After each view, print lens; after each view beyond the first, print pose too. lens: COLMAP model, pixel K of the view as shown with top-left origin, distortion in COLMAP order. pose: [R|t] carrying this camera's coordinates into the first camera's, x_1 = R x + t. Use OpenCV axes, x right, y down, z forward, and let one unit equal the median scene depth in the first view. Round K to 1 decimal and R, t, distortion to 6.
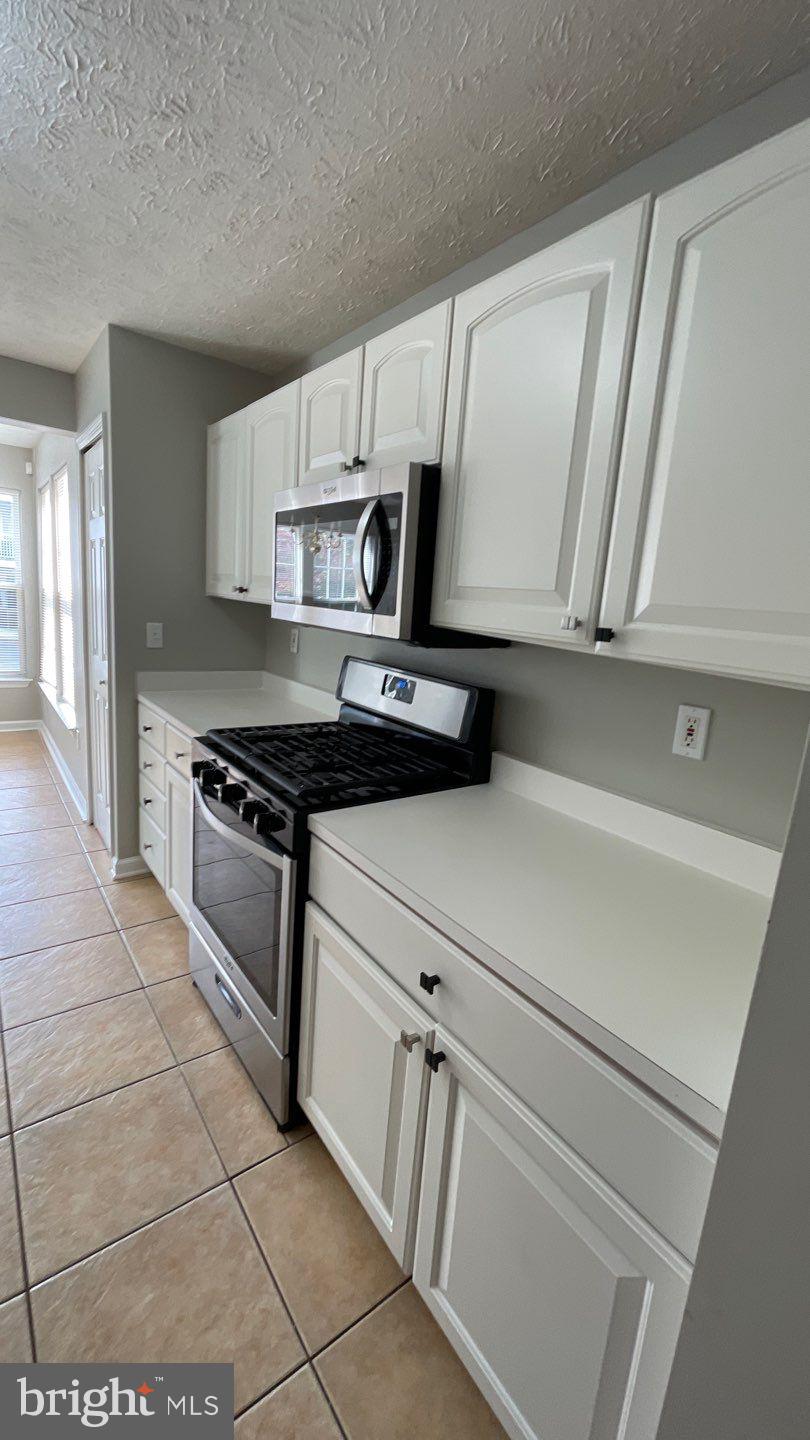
lens RADIAL K [[582.9, 0, 408.1], [0, 582.9, 715.9], [0, 0, 1]] dist [-0.003177, 0.000232]
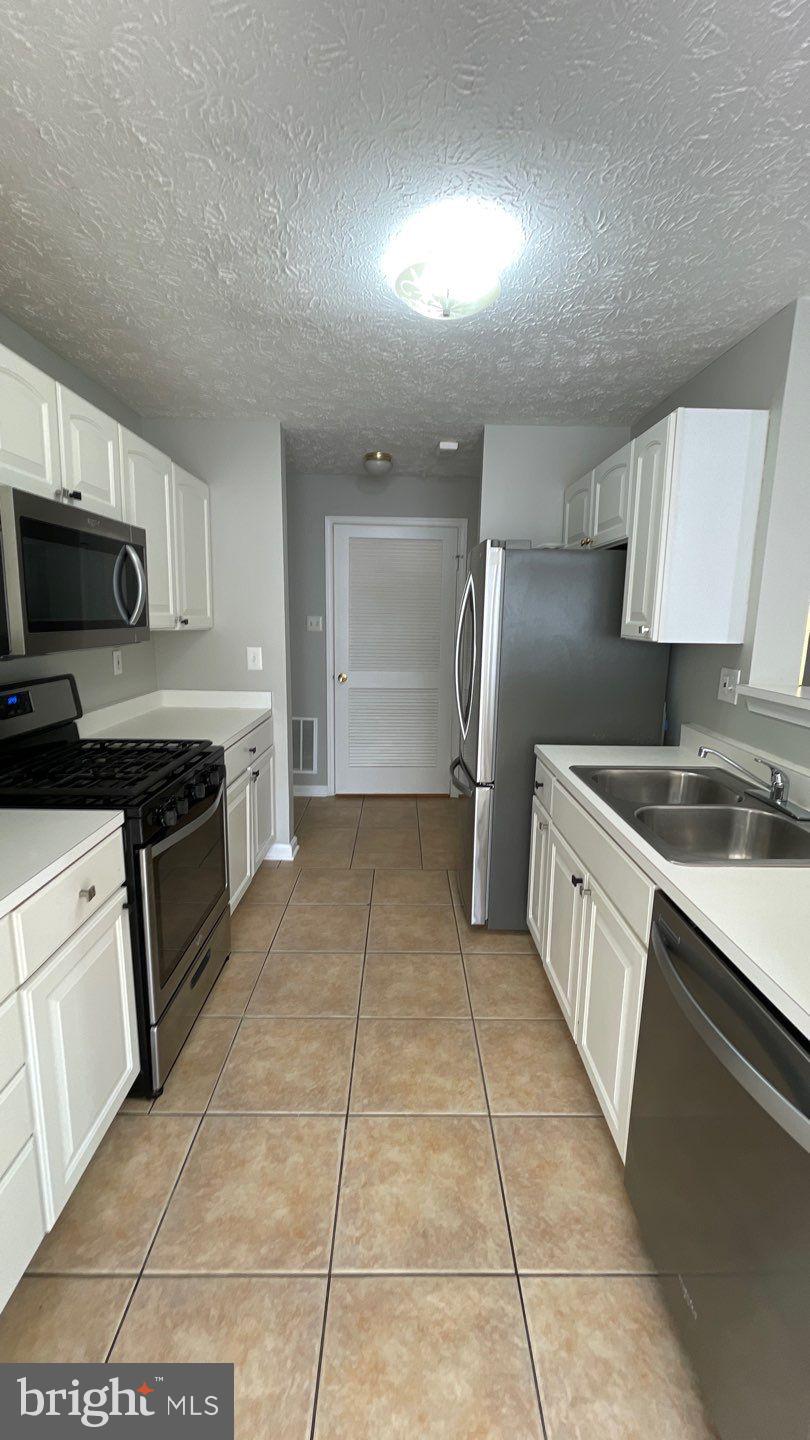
lens RADIAL K [[586.8, 0, 414.2], [0, 586.8, 715.3], [0, 0, 1]] dist [-0.002284, 0.003282]
pose [[-0.805173, -0.193701, 0.560514, -1.429454], [0.031616, 0.929790, 0.366729, -0.477127], [-0.592196, 0.313002, -0.742518, 1.724427]]
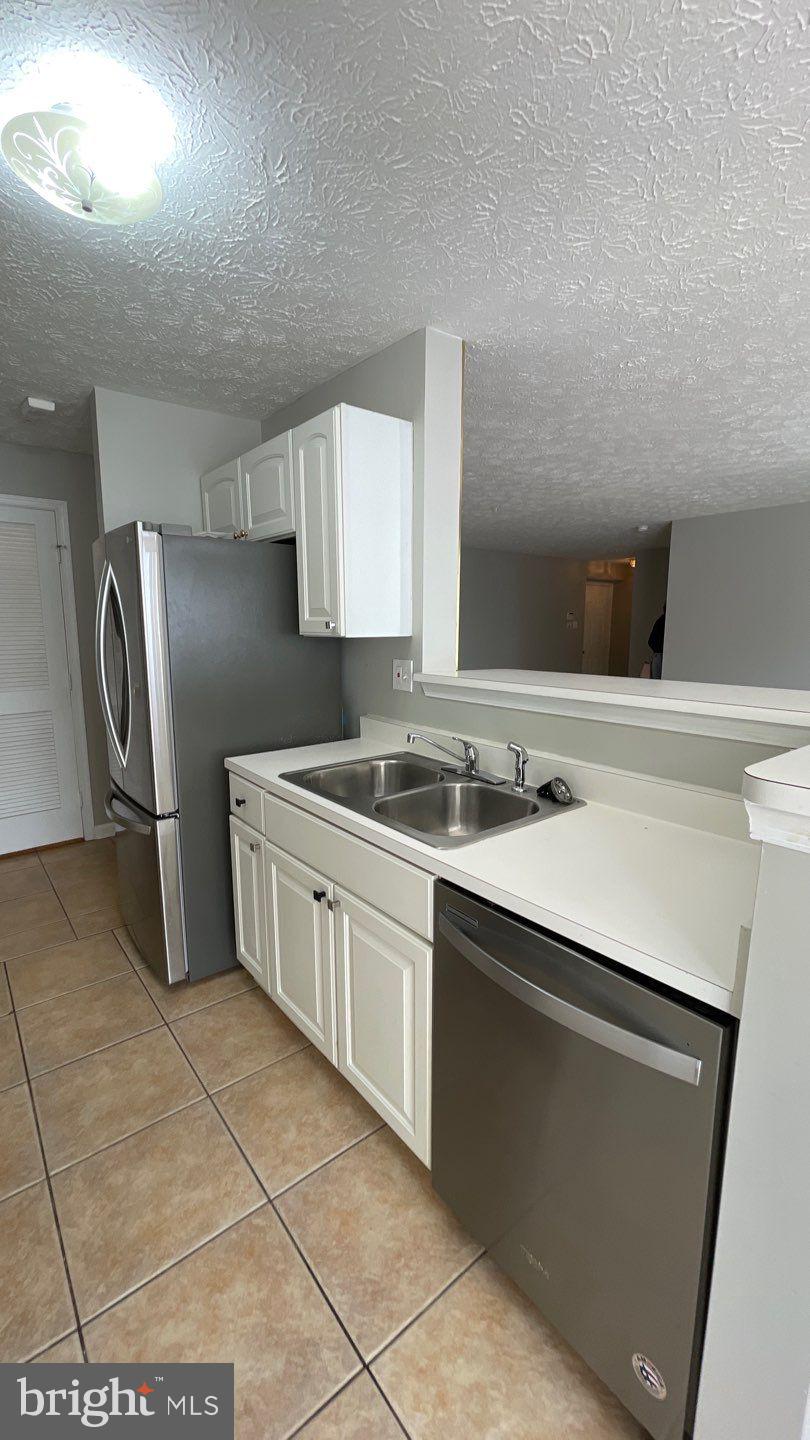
lens RADIAL K [[582.9, 0, 409.6], [0, 582.9, 714.9], [0, 0, 1]] dist [0.000509, 0.000580]
pose [[-0.996510, -0.070756, -0.044280, -1.188412], [-0.081623, 0.937014, 0.339622, -0.420087], [0.017460, 0.342051, -0.939519, 1.664267]]
